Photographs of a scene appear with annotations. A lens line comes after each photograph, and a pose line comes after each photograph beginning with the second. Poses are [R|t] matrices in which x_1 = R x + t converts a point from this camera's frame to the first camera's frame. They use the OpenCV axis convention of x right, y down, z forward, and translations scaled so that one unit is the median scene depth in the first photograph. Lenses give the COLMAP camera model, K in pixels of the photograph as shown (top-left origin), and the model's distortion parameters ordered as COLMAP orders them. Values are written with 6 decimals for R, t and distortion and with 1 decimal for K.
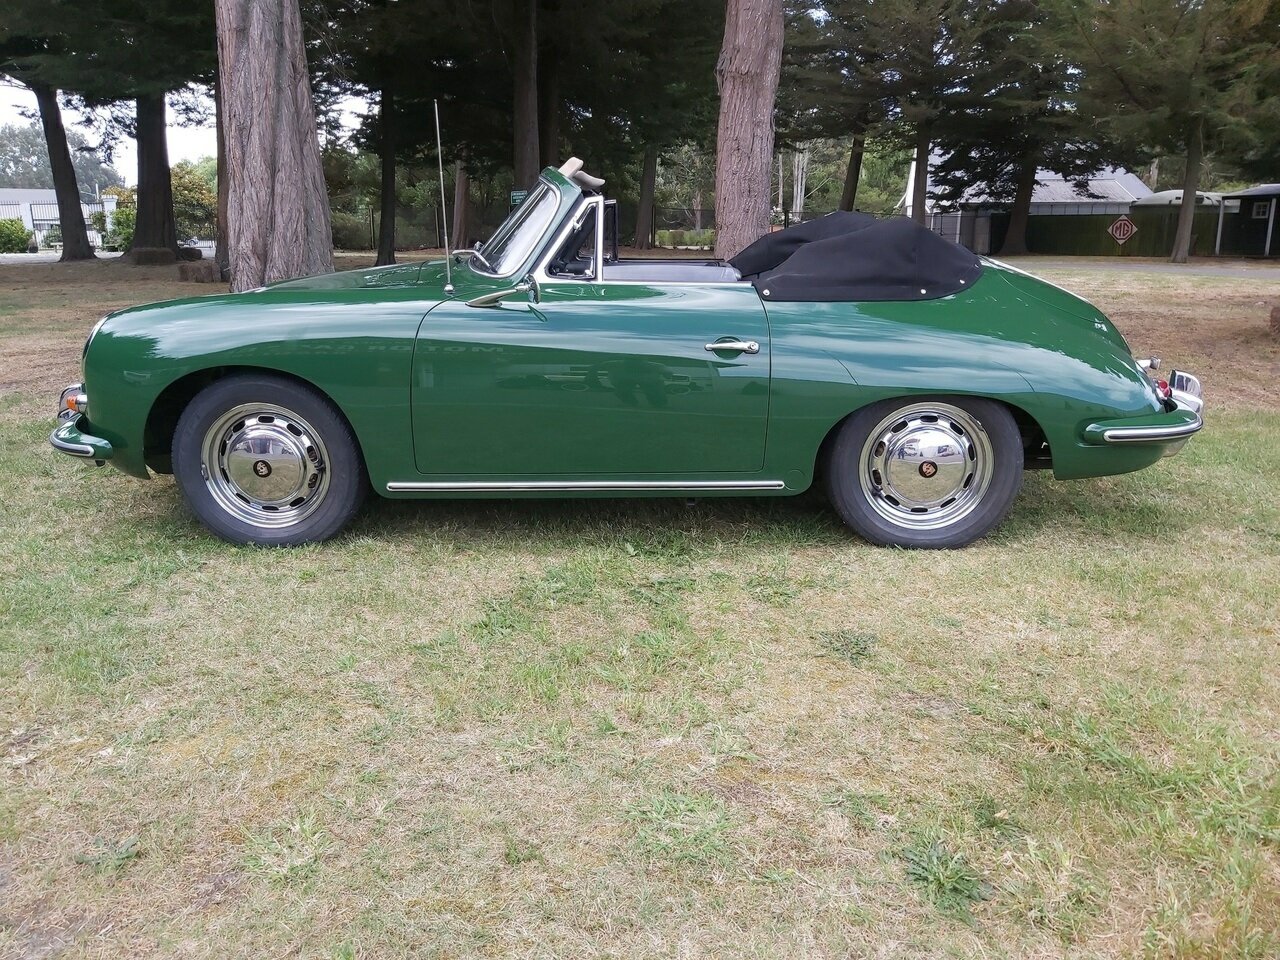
lens RADIAL K [[983.7, 0, 630.4], [0, 983.7, 478.3], [0, 0, 1]] dist [0.074452, -0.142080]
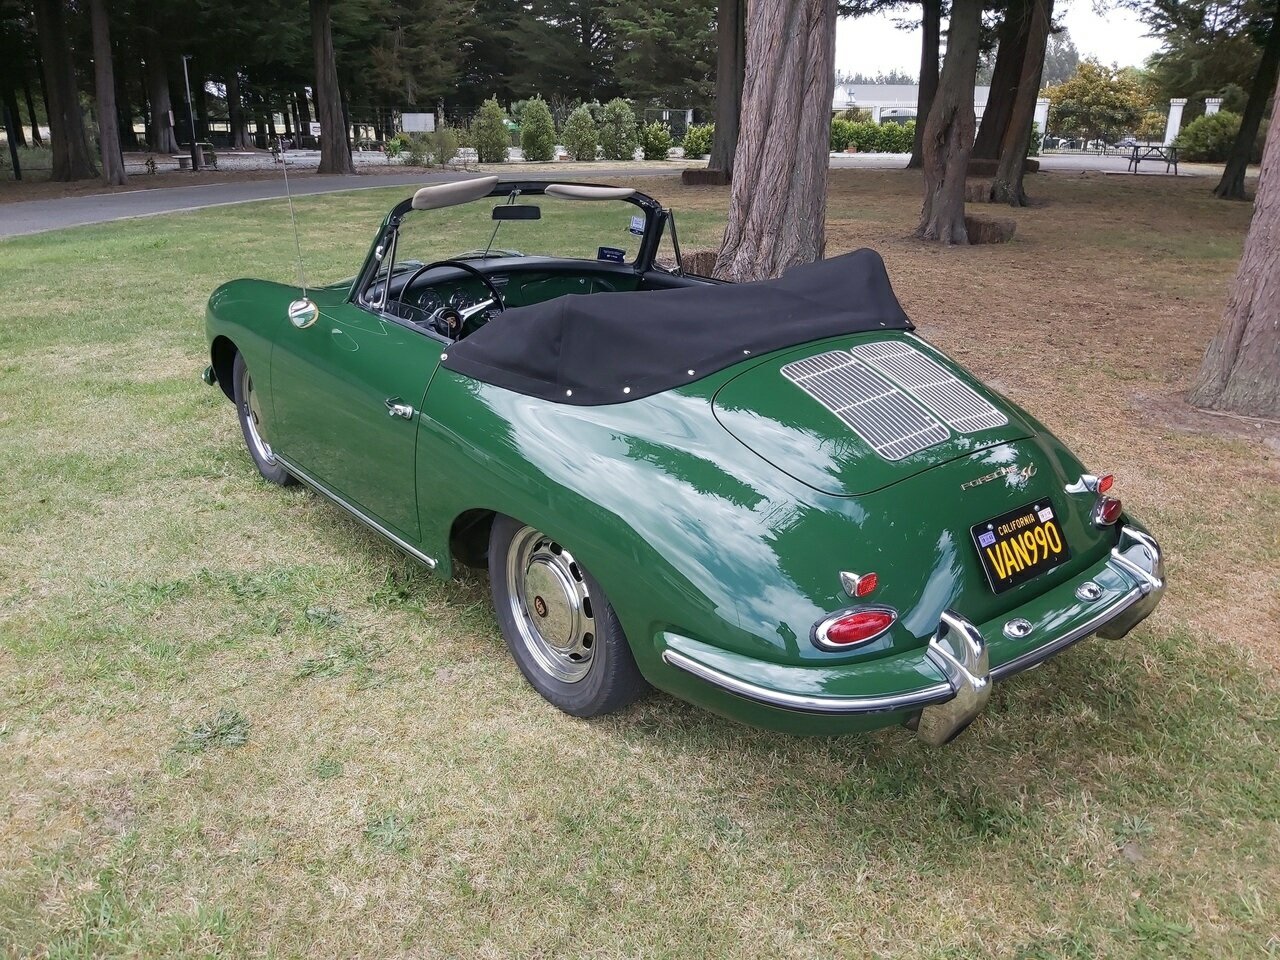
lens RADIAL K [[976.8, 0, 640.0], [0, 976.8, 480.0], [0, 0, 1]] dist [0.094881, -0.165105]
pose [[0.652172, 0.269041, -0.708723, 0.372276], [-0.199095, 0.962873, 0.182310, -0.114878], [0.731459, 0.022206, 0.681524, 0.218778]]
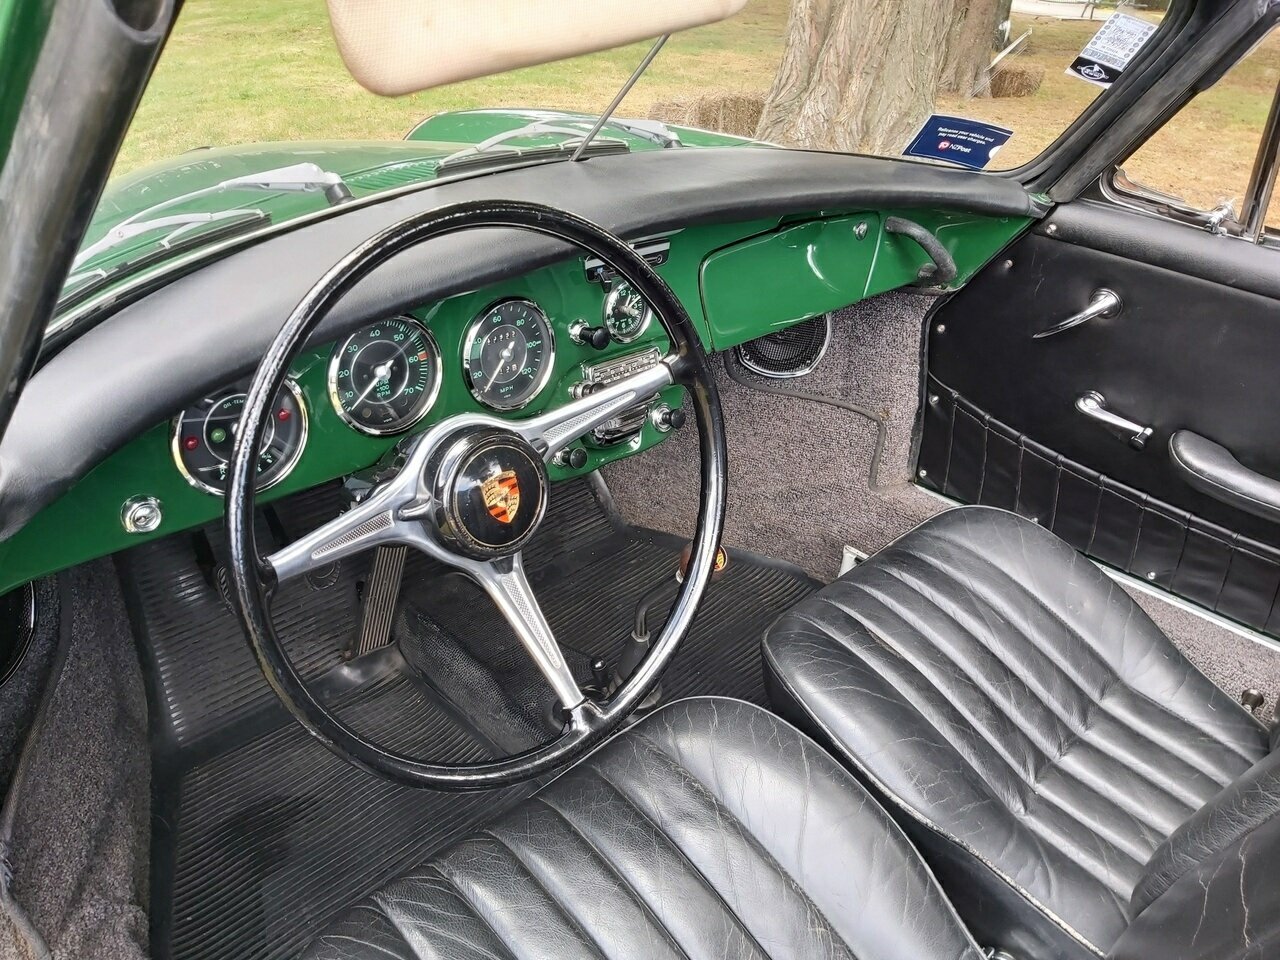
lens RADIAL K [[952.5, 0, 596.4], [0, 952.5, 475.4], [0, 0, 1]] dist [0.076520, -0.150414]
pose [[0.726086, 0.375079, -0.576294, 0.013459], [-0.230902, 0.922454, 0.309457, -0.117097], [0.647676, -0.091625, 0.756387, 0.408349]]
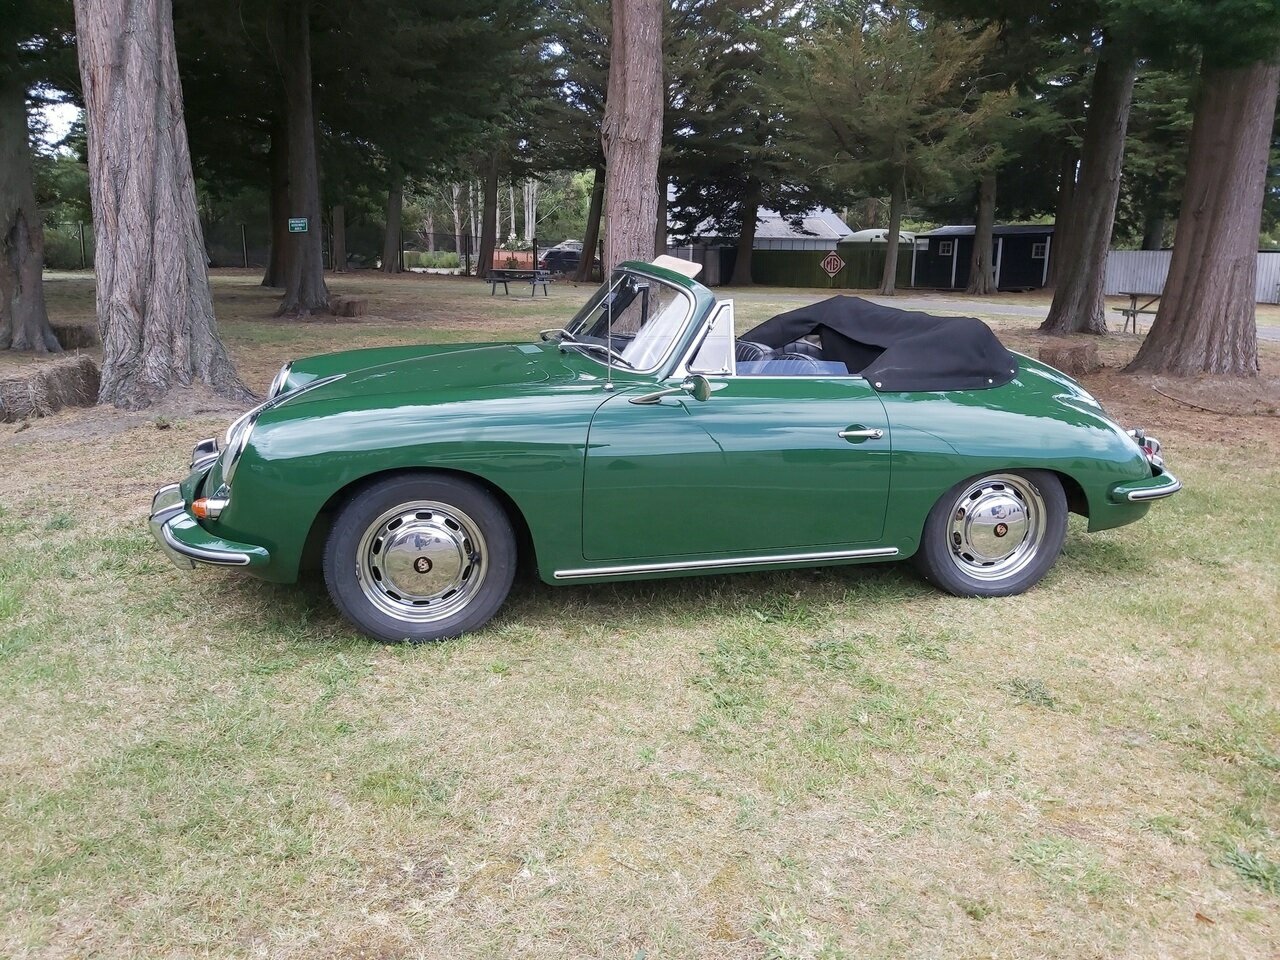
lens RADIAL K [[976.8, 0, 640.0], [0, 976.8, 480.0], [0, 0, 1]] dist [0.094881, -0.165105]
pose [[0.961492, -0.041338, 0.271706, -0.182027], [0.046431, 0.998845, -0.012339, -0.031298], [-0.270882, 0.024479, 0.962301, -0.009373]]
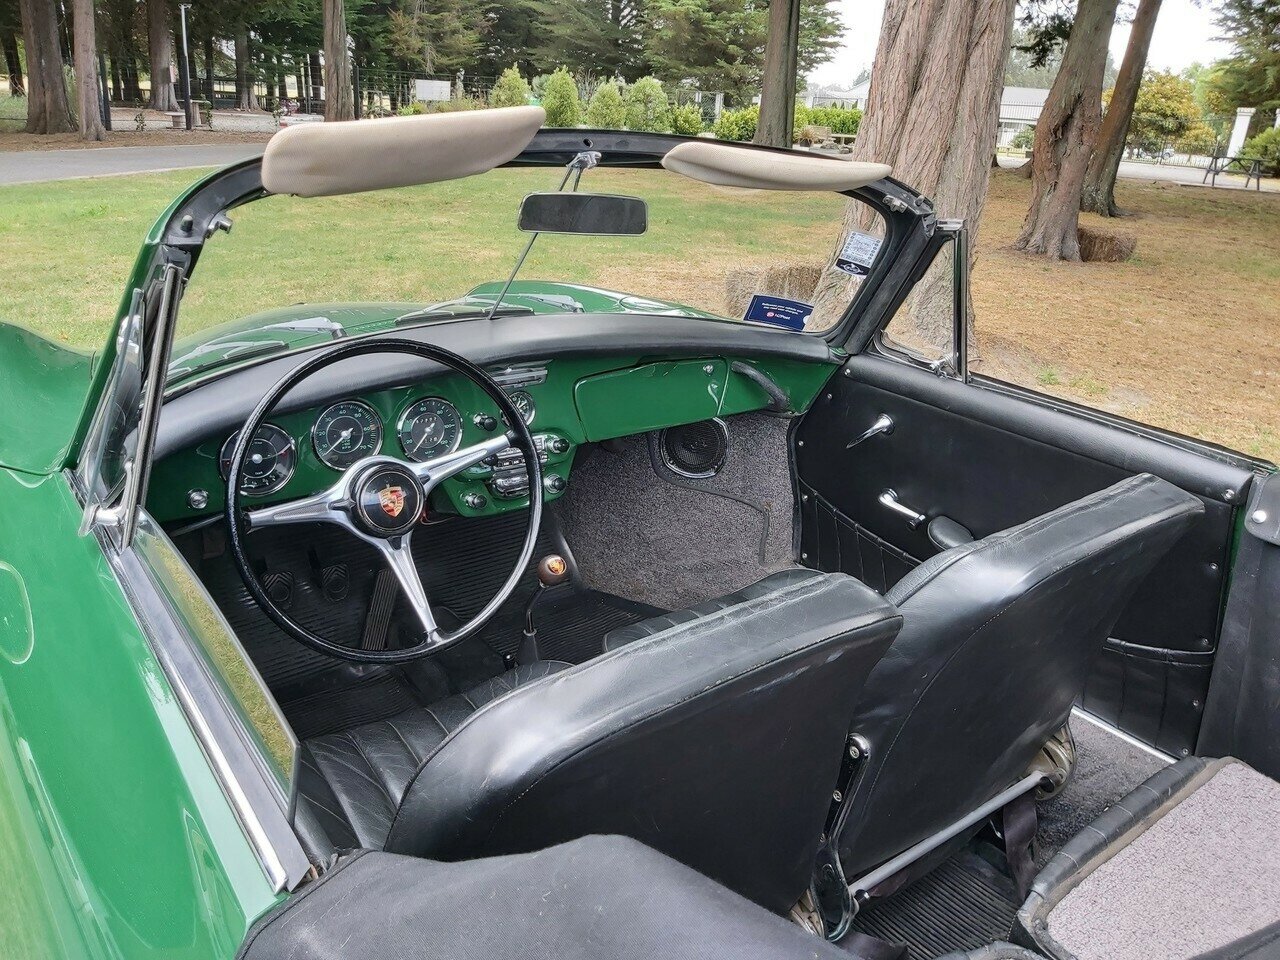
lens RADIAL K [[994.8, 0, 640.0], [0, 994.8, 480.0], [0, 0, 1]] dist [0.053221, -0.091188]
pose [[0.634763, 0.309721, -0.707919, 0.108162], [-0.248739, 0.949291, 0.192289, -0.132355], [0.731577, 0.054030, 0.679615, 0.385332]]
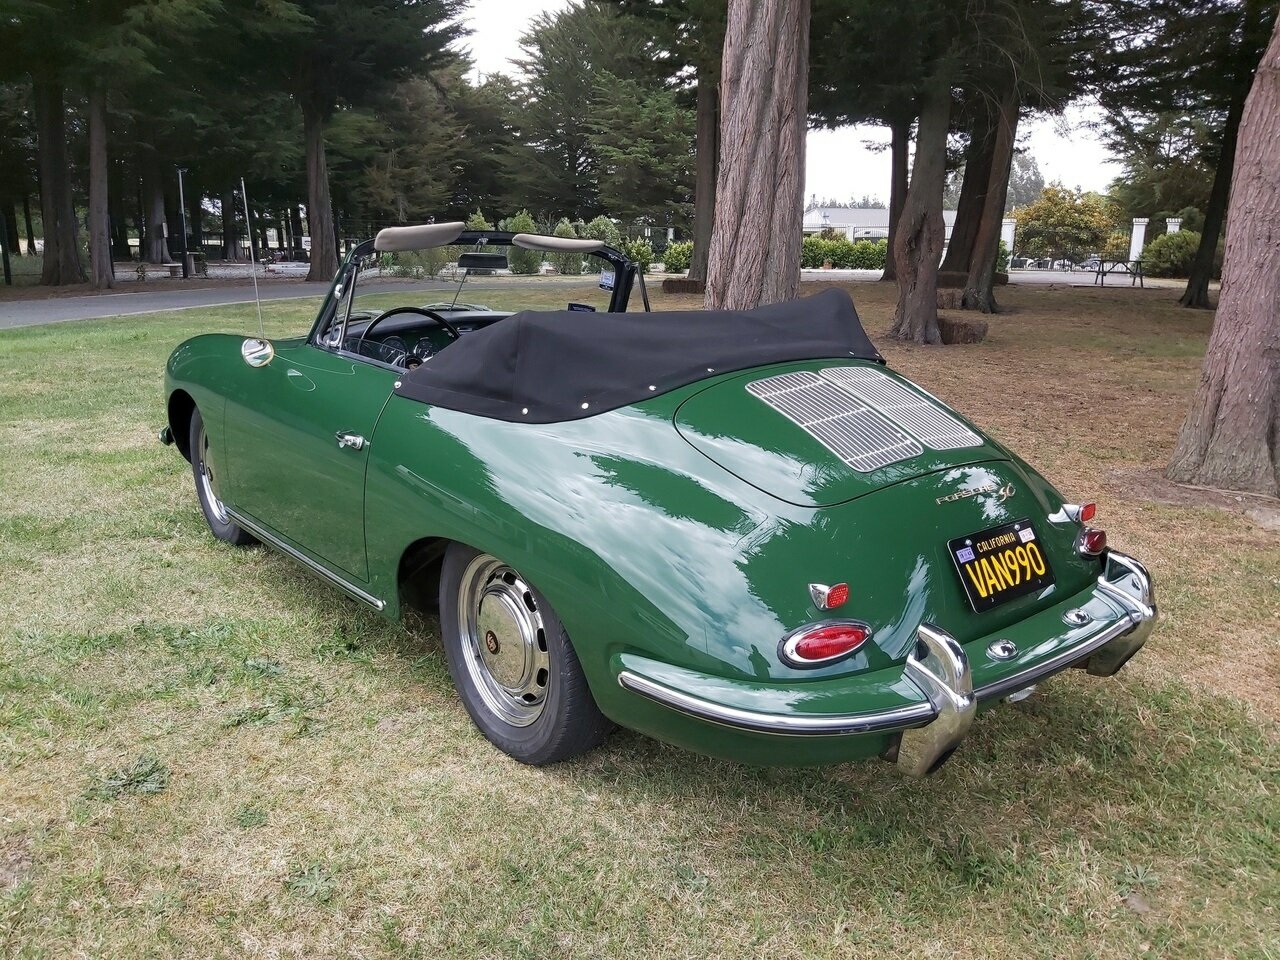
lens RADIAL K [[976.8, 0, 640.0], [0, 976.8, 480.0], [0, 0, 1]] dist [0.094881, -0.165105]
pose [[0.663945, 0.190176, -0.723194, 0.371031], [-0.202588, 0.976698, 0.070848, -0.087150], [0.719816, 0.099471, 0.687001, 0.237747]]
